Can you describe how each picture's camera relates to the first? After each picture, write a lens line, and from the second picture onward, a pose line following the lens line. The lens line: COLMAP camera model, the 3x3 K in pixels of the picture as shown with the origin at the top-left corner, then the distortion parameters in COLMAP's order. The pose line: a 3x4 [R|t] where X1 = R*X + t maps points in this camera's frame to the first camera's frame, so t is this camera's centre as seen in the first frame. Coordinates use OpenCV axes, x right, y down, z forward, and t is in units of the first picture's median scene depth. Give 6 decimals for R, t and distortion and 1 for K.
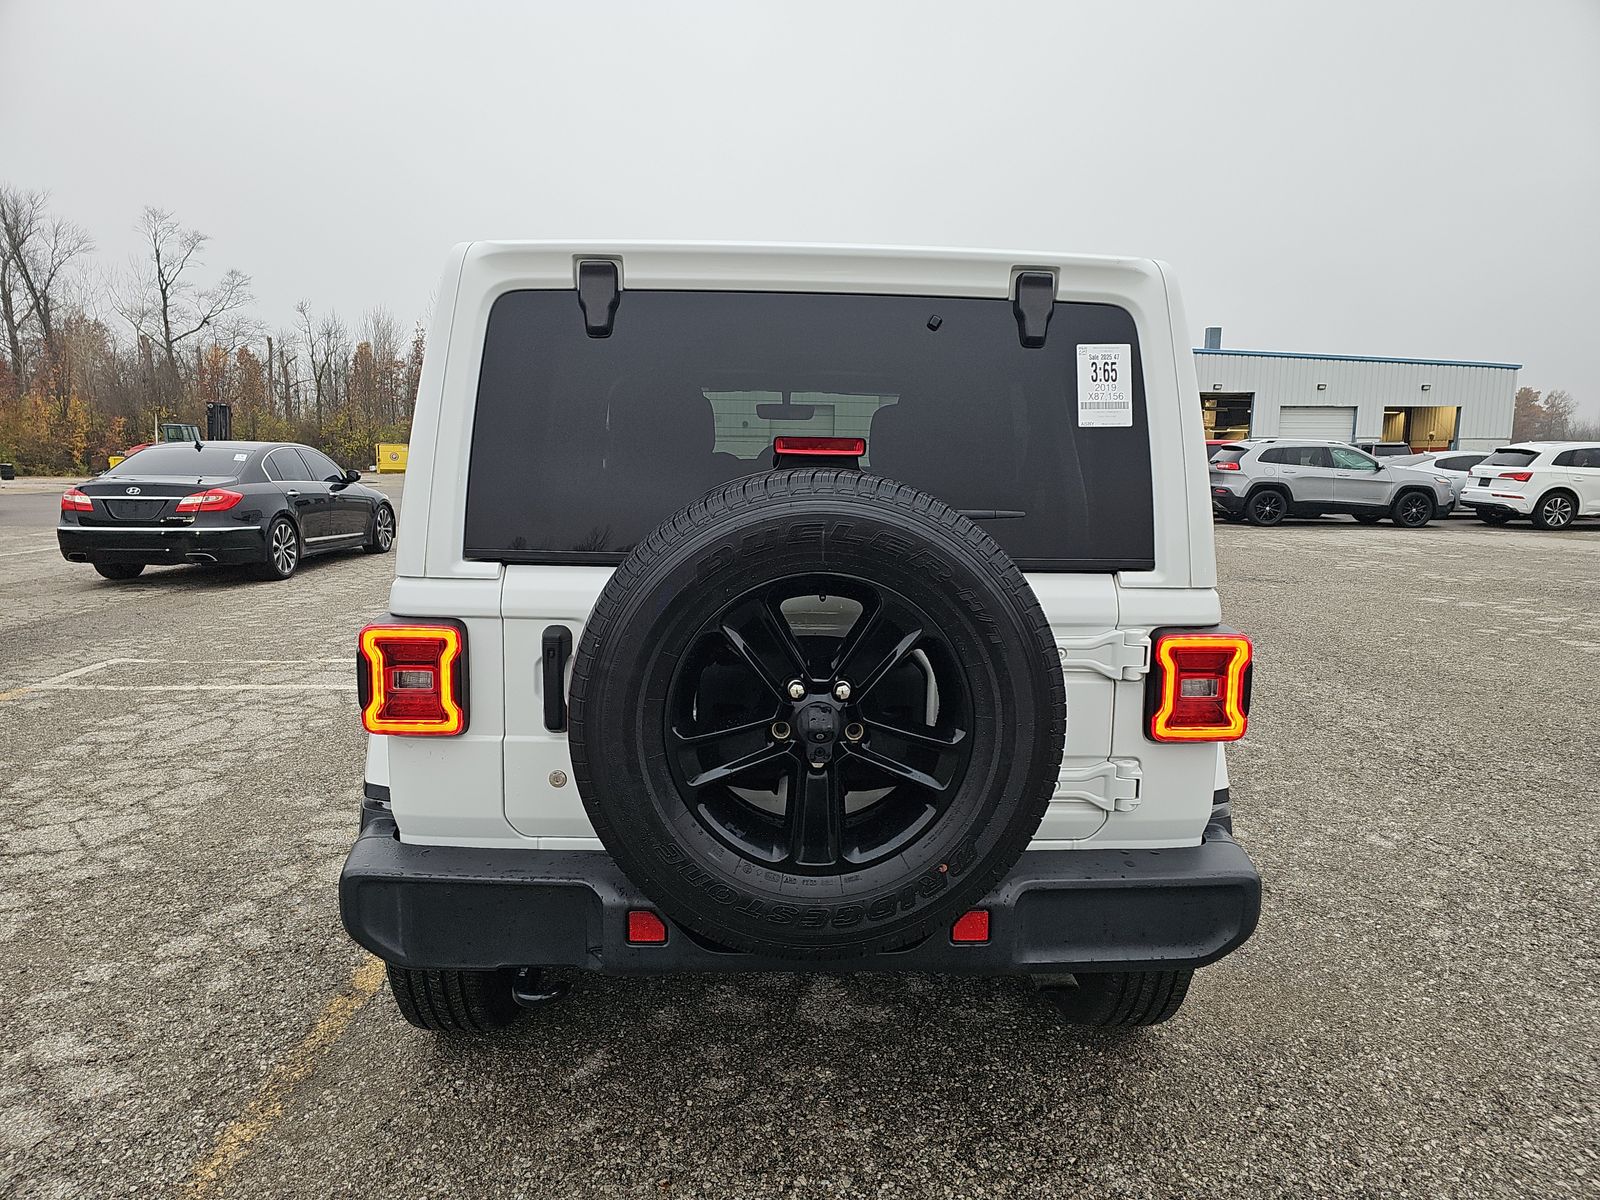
lens RADIAL K [[1058.6, 0, 800.0], [0, 1058.6, 600.0], [0, 0, 1]] dist [0.001881, -0.000064]
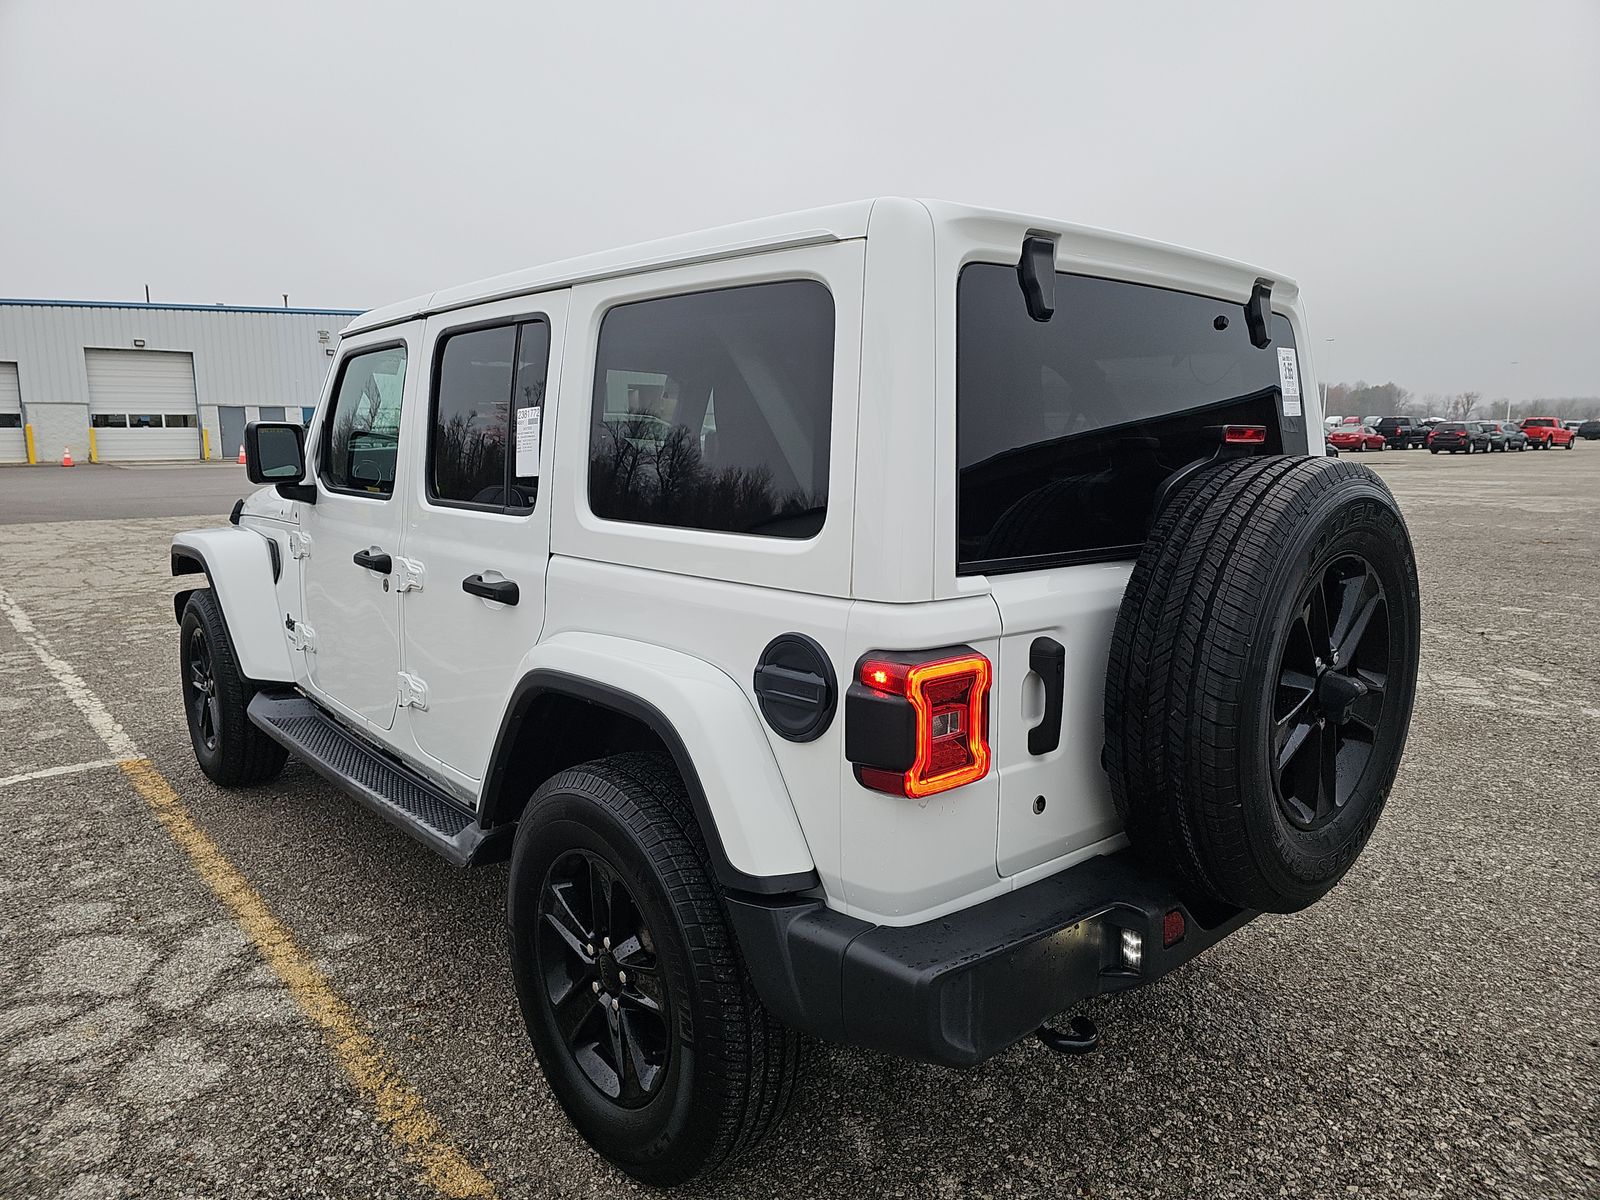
lens RADIAL K [[1069.0, 0, 800.0], [0, 1069.0, 600.0], [0, 0, 1]] dist [0.003894, 0.001094]
pose [[0.771299, -0.111650, 0.626604, -0.939676], [0.098022, 0.993586, 0.056382, -0.078503], [-0.628880, 0.017934, 0.777296, 0.406247]]
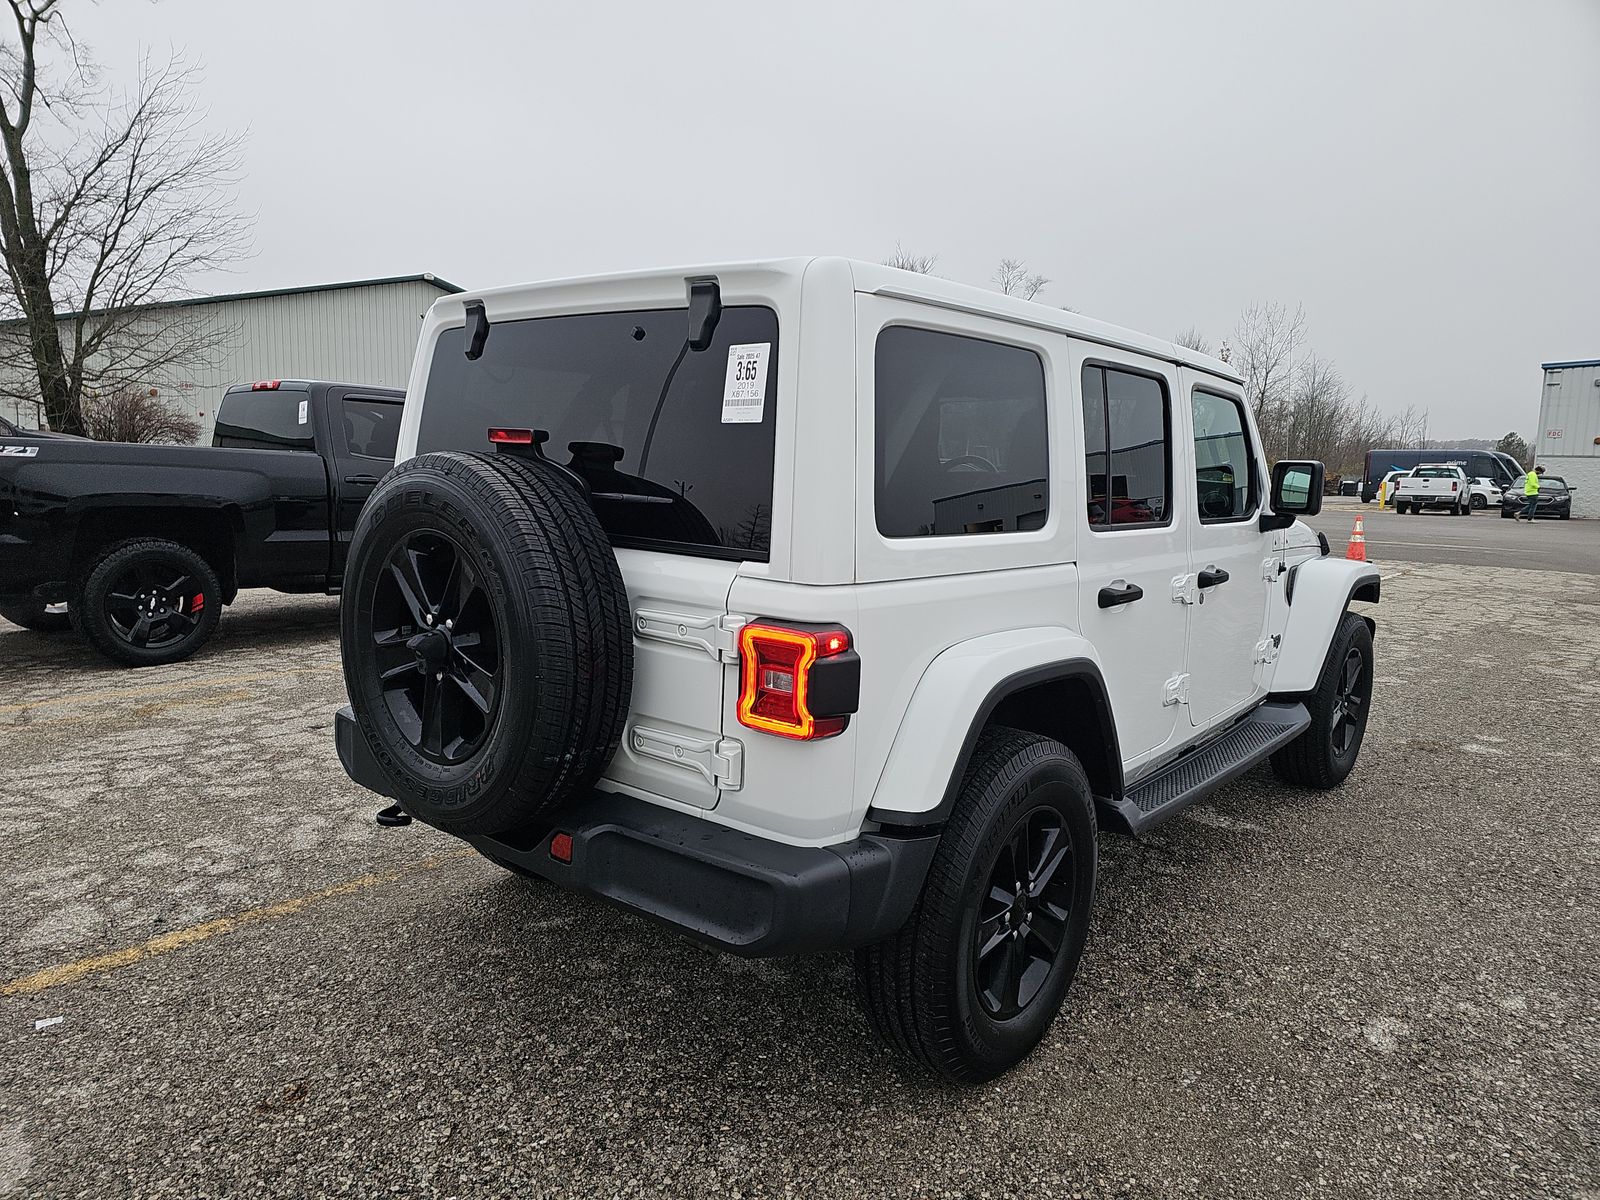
lens RADIAL K [[1058.6, 0, 800.0], [0, 1058.6, 600.0], [0, 0, 1]] dist [0.001881, -0.000064]
pose [[0.743033, 0.105685, -0.660857, 1.046829], [-0.120958, 0.992398, 0.022706, -0.019459], [0.658233, 0.063065, 0.750168, 0.260451]]
